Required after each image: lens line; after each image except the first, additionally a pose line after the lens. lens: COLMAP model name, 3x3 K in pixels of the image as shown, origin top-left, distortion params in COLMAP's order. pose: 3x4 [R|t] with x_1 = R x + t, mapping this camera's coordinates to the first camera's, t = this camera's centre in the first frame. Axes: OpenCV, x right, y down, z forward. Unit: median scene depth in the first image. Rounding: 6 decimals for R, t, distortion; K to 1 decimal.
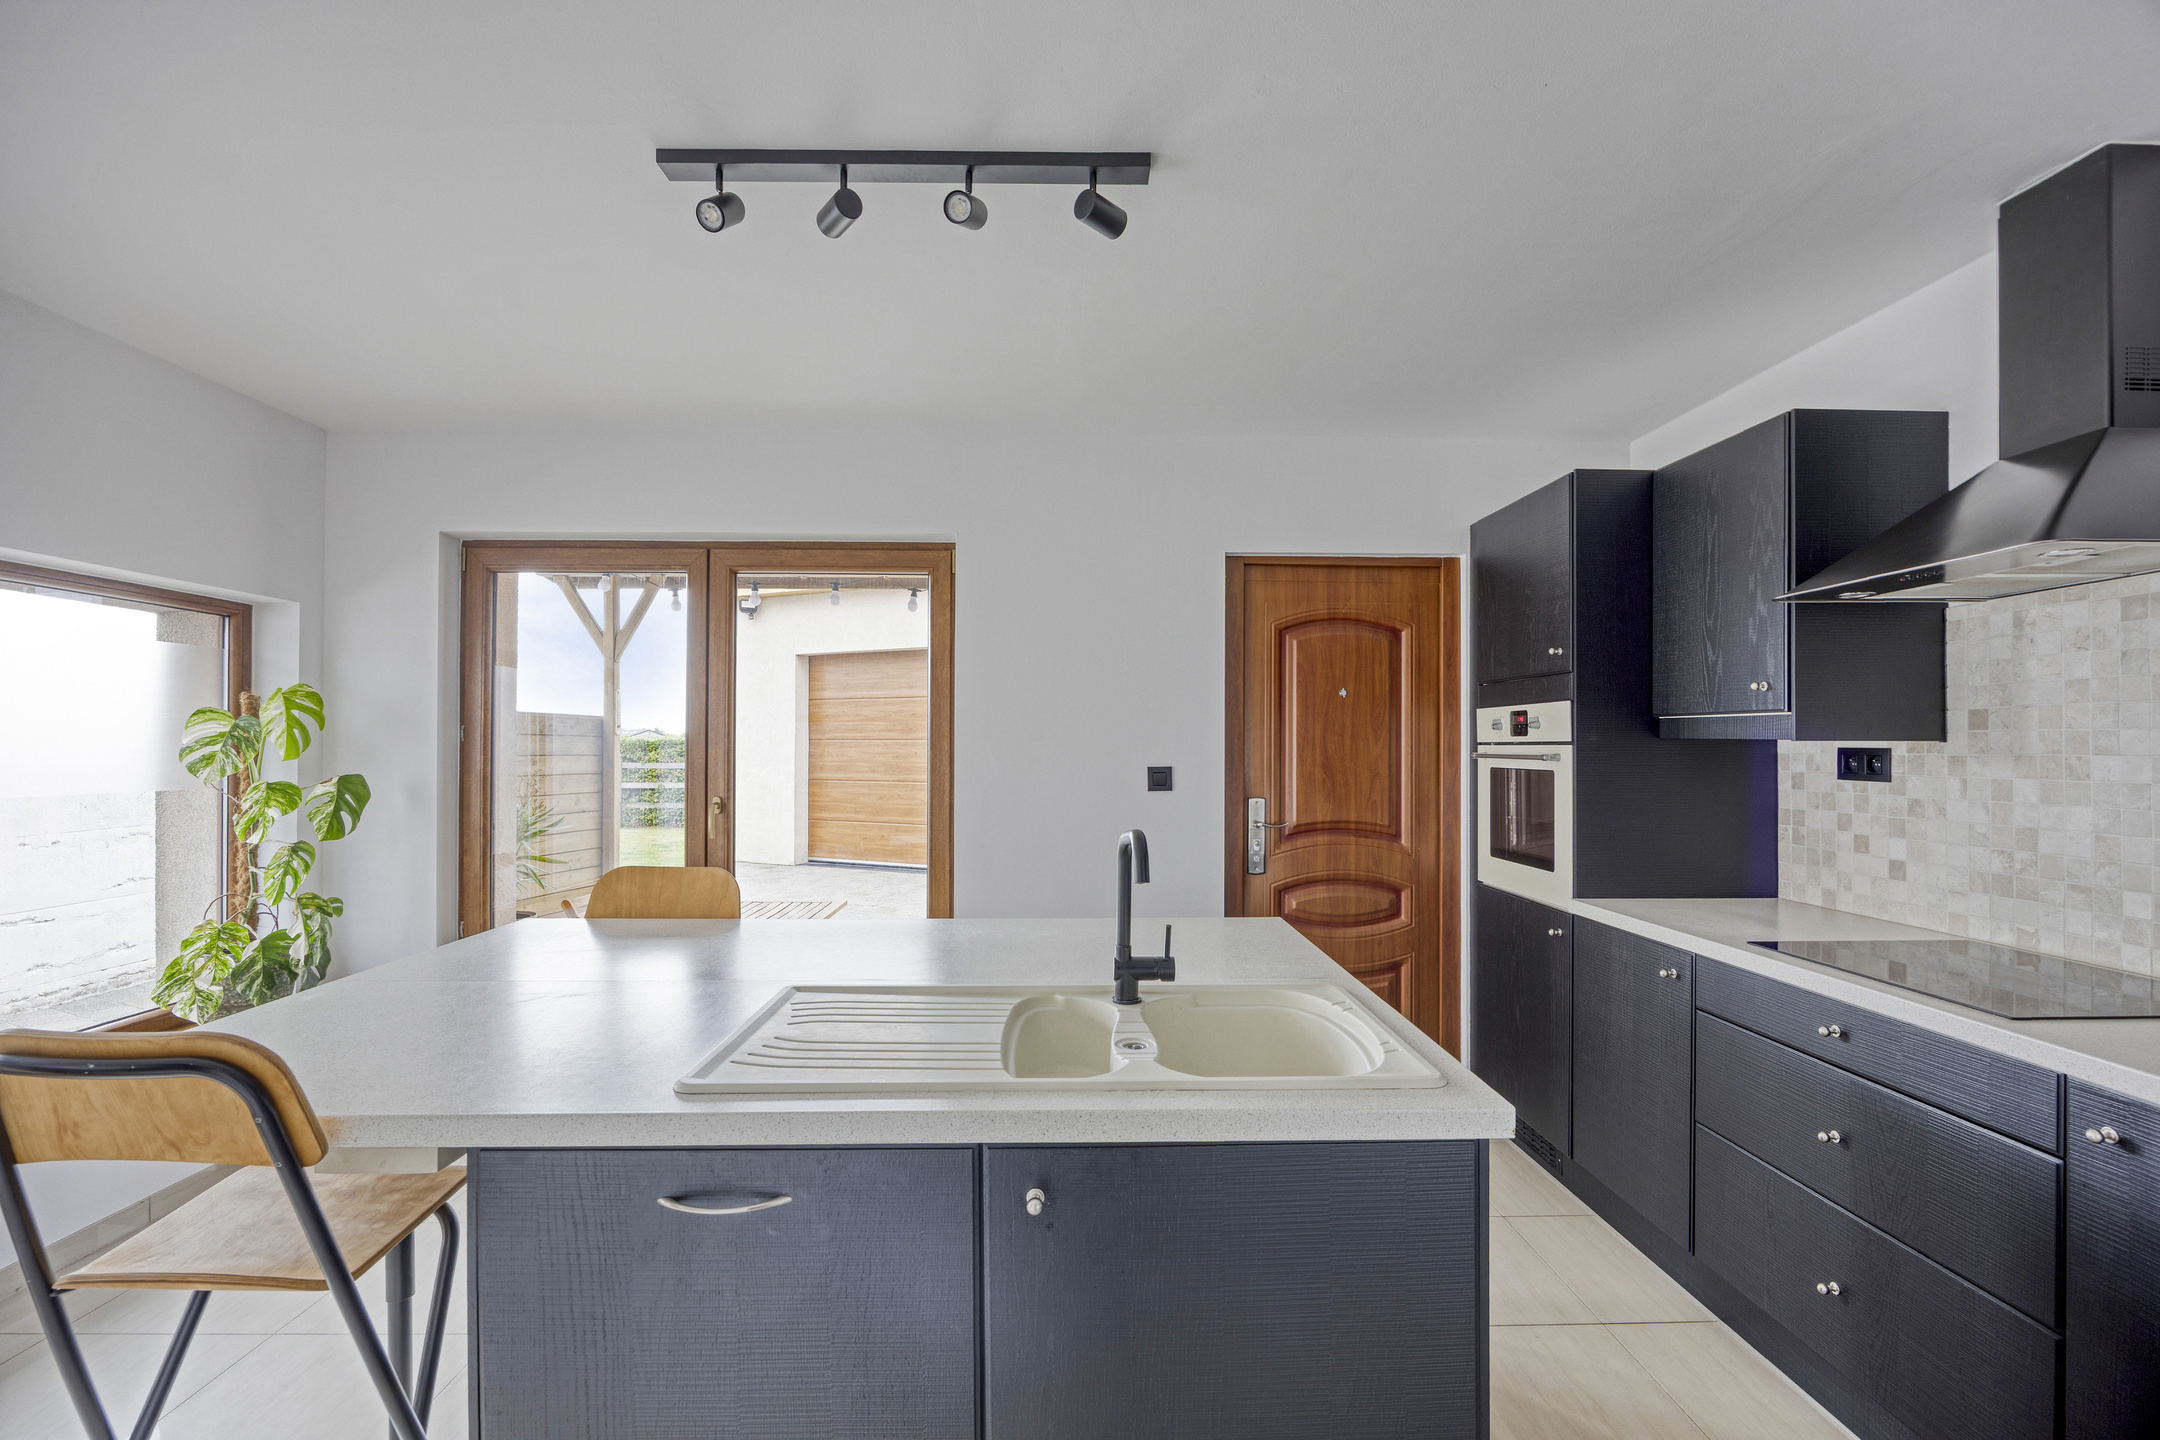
lens RADIAL K [[1005.6, 0, 1080.0], [0, 1005.6, 720.0], [0, 0, 1]] dist [-0.000881, -0.000142]
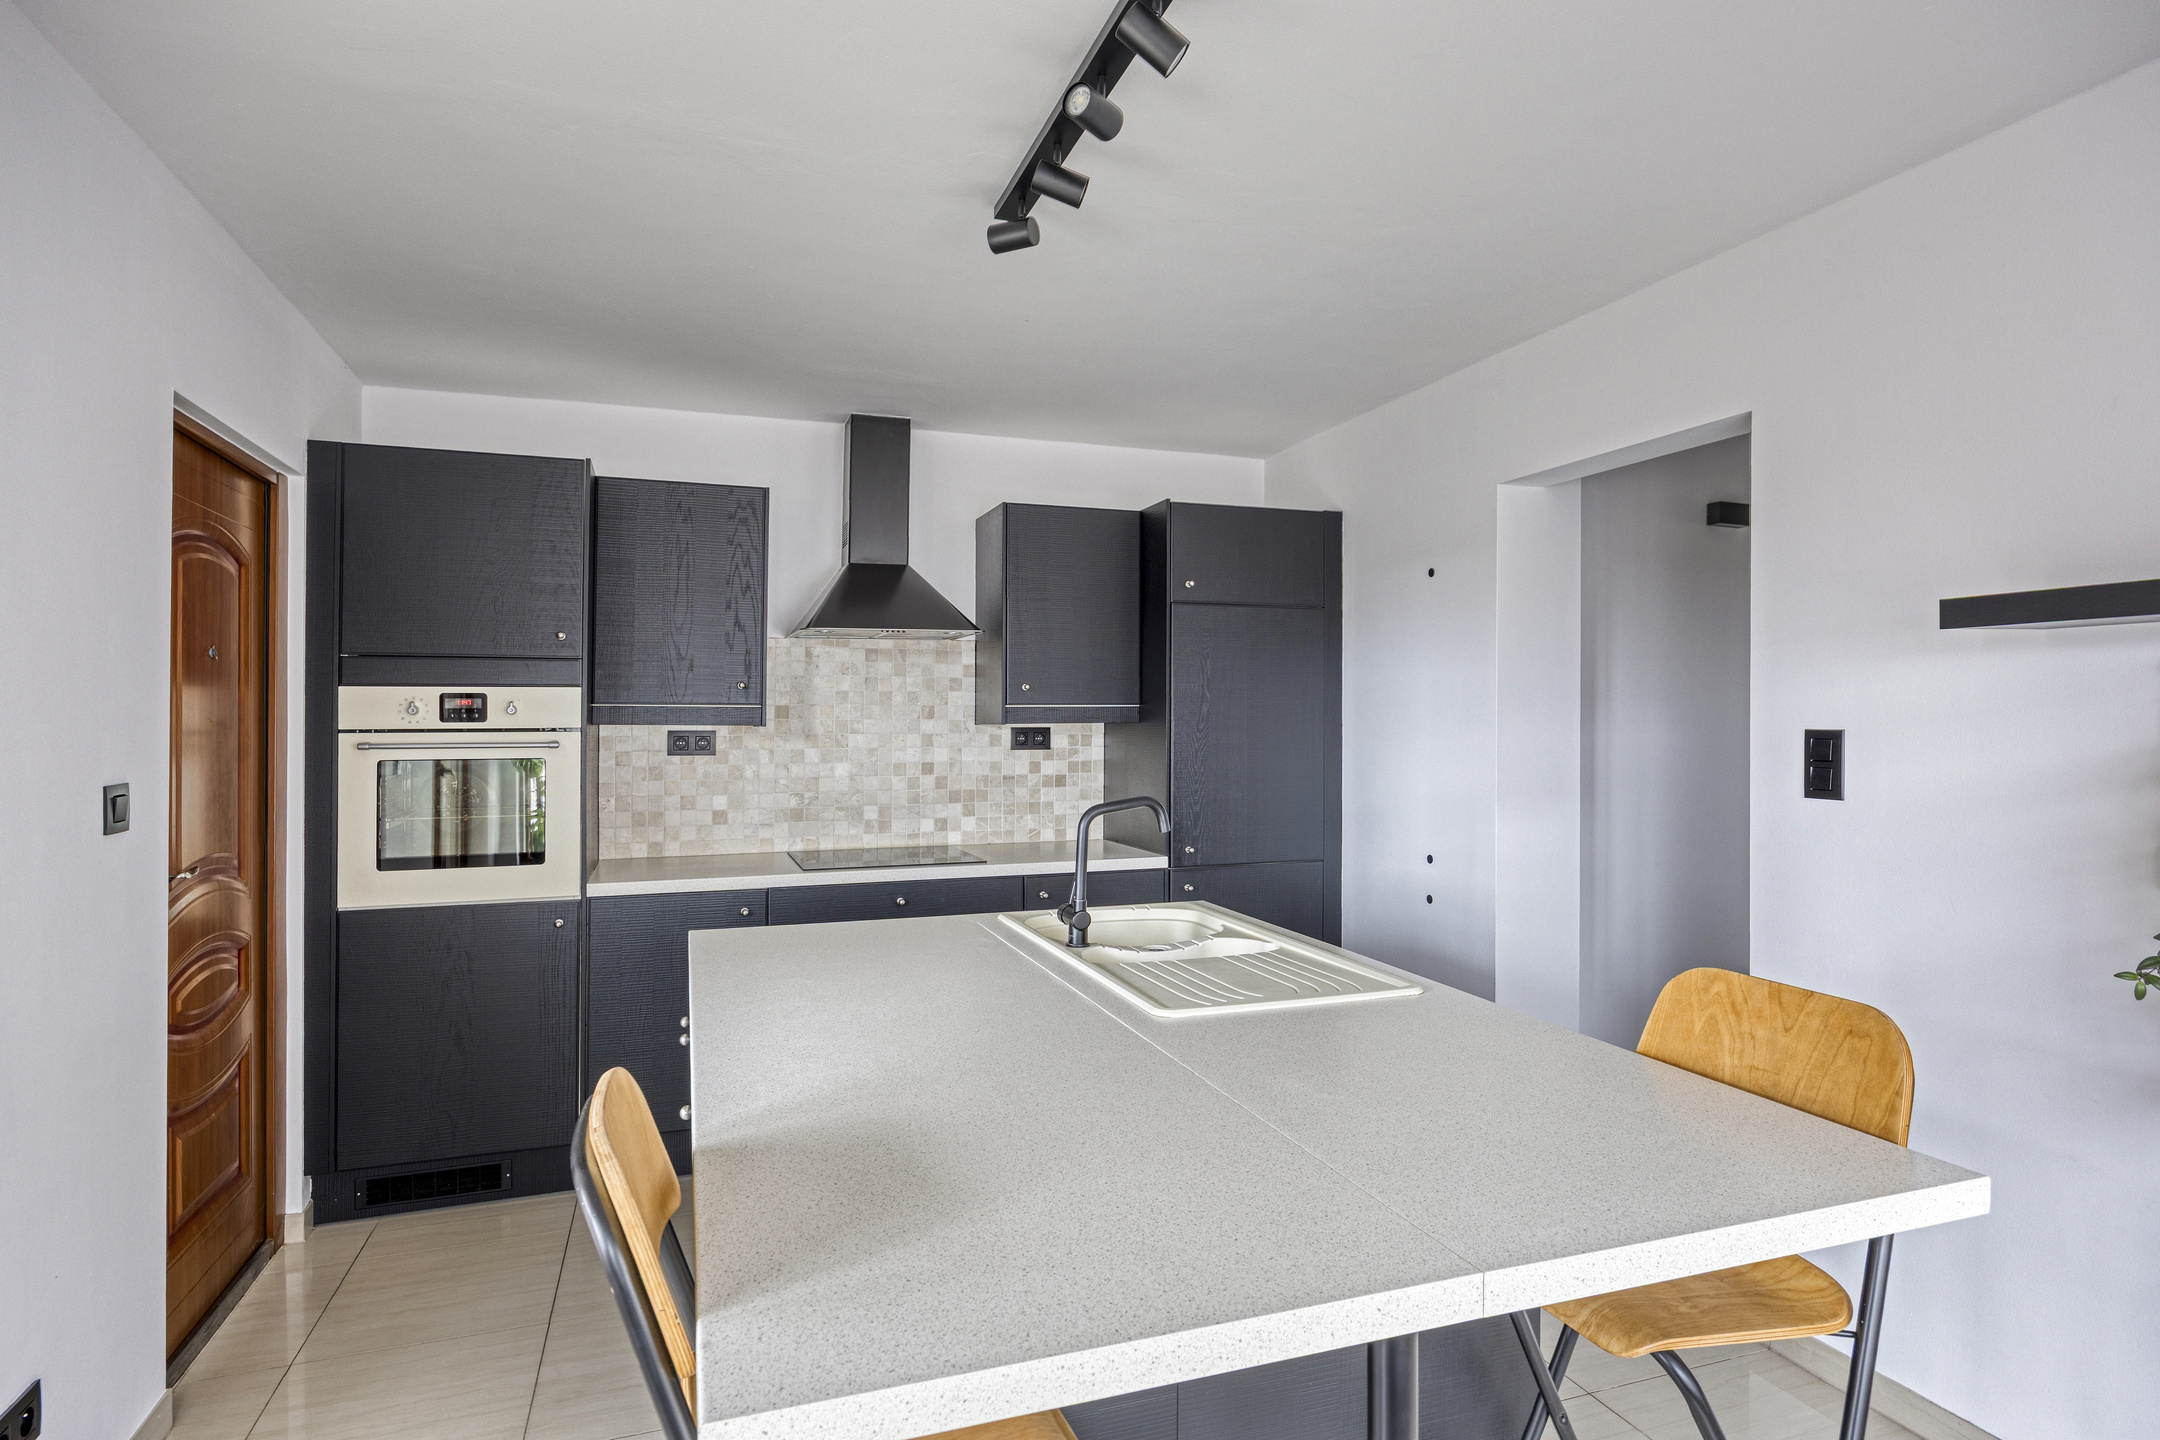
lens RADIAL K [[1121.5, 0, 1080.0], [0, 1121.5, 720.0], [0, 0, 1]] dist [0.002124, 0.000261]
pose [[-0.313983, 0.005723, 0.949411, -0.907078], [-0.015139, 0.999825, -0.011034, 0.023509], [-0.949308, -0.017837, -0.313841, 1.087699]]
